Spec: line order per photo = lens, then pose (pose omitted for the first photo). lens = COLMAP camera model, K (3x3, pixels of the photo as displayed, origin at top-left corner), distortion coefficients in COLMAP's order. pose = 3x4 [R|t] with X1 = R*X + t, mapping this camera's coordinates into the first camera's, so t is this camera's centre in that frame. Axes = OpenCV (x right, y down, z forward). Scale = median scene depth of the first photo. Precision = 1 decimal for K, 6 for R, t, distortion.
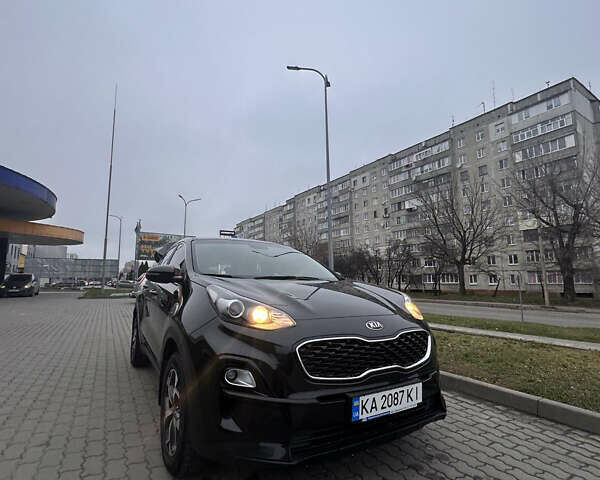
lens RADIAL K [[318.3, 0, 301.8], [0, 318.3, 241.0], [0, 0, 1]] dist [-0.005126, 0.001530]
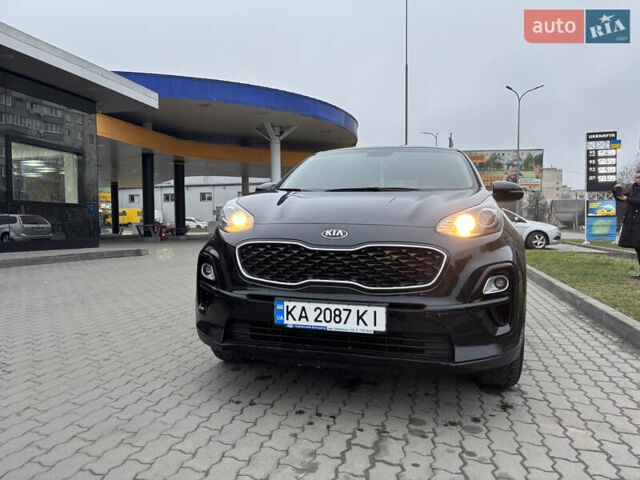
lens RADIAL K [[485.7, 0, 317.4], [0, 485.7, 239.7], [0, 0, 1]] dist [0.051971, -0.059855]
pose [[0.689171, 0.023695, -0.724211, 1.071753], [0.091434, 0.988632, 0.119357, 0.119064], [0.718807, -0.148475, 0.679170, 0.093617]]
